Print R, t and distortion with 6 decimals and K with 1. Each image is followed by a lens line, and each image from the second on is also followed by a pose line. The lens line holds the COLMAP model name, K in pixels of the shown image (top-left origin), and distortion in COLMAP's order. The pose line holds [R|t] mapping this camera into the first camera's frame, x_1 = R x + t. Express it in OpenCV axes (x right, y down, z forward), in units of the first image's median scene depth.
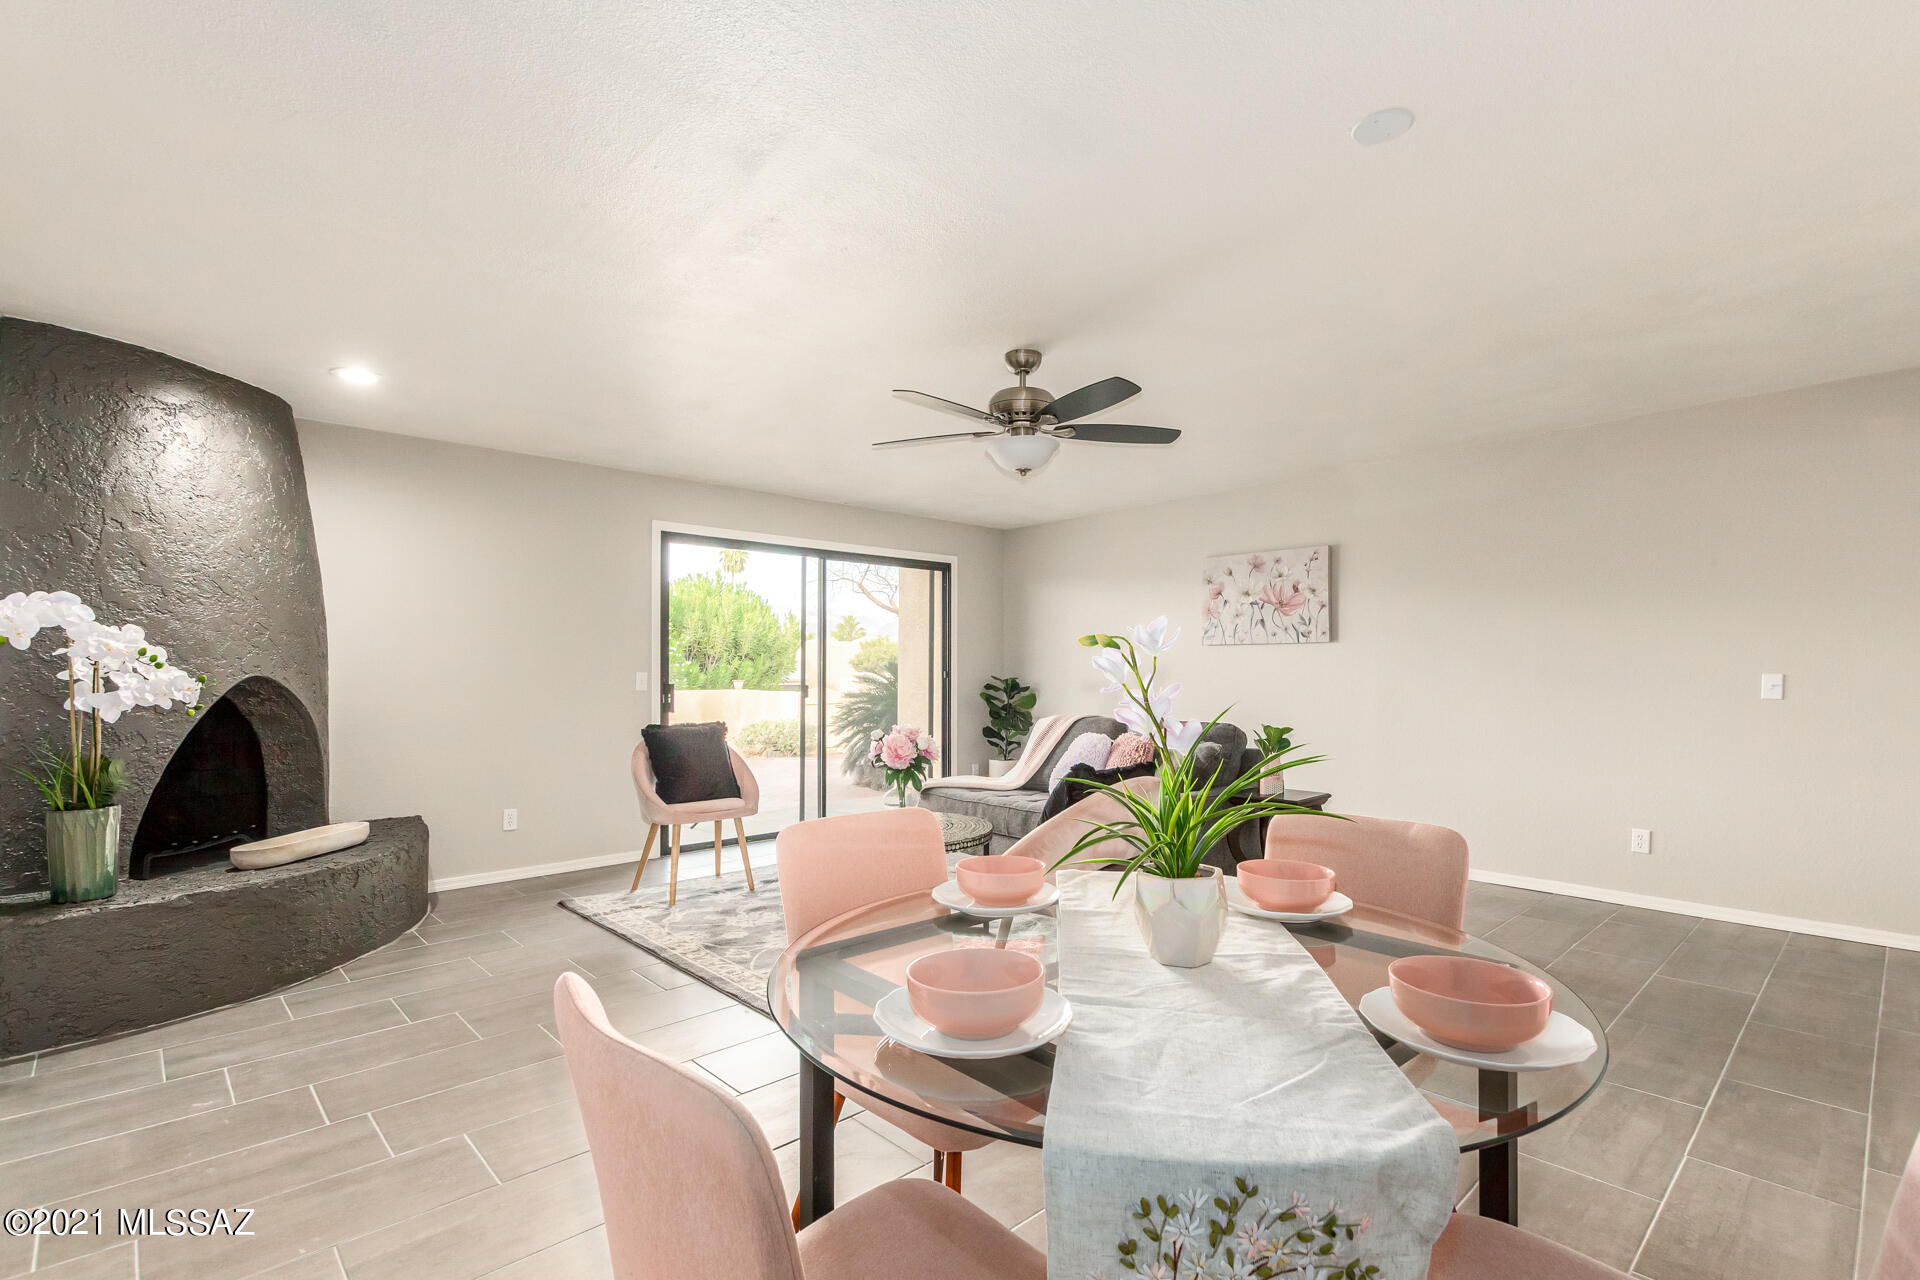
lens RADIAL K [[882.0, 0, 971.3], [0, 882.0, 675.5], [0, 0, 1]] dist [0.009419, -0.002024]
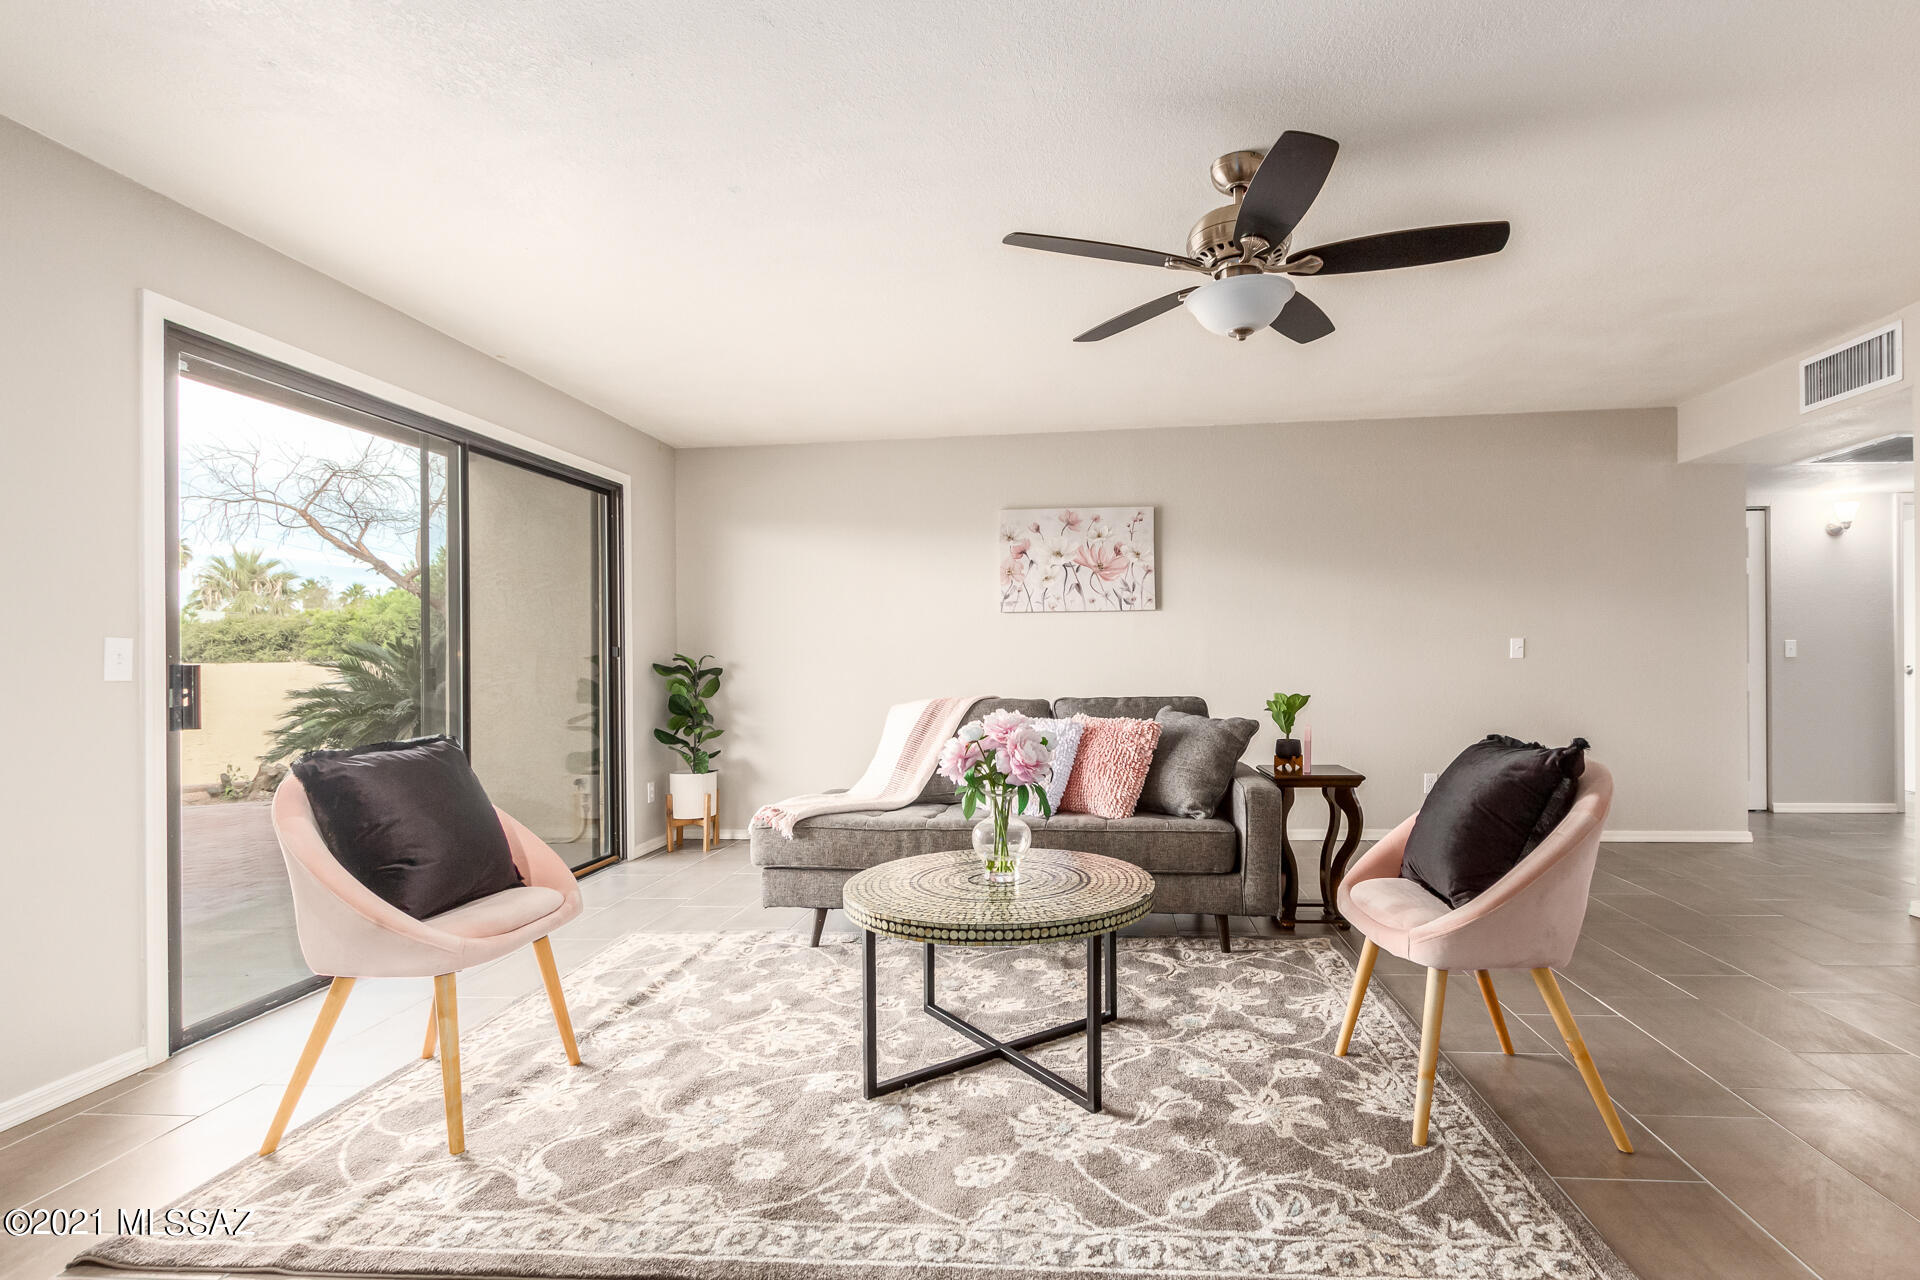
lens RADIAL K [[913.8, 0, 1010.6], [0, 913.8, 663.0], [0, 0, 1]] dist [0.004725, -0.001898]
pose [[0.739544, -0.011601, 0.673008, -0.347489], [0.016023, 0.999872, -0.000372, 0.015665], [-0.672917, 0.011059, 0.739635, 0.374348]]
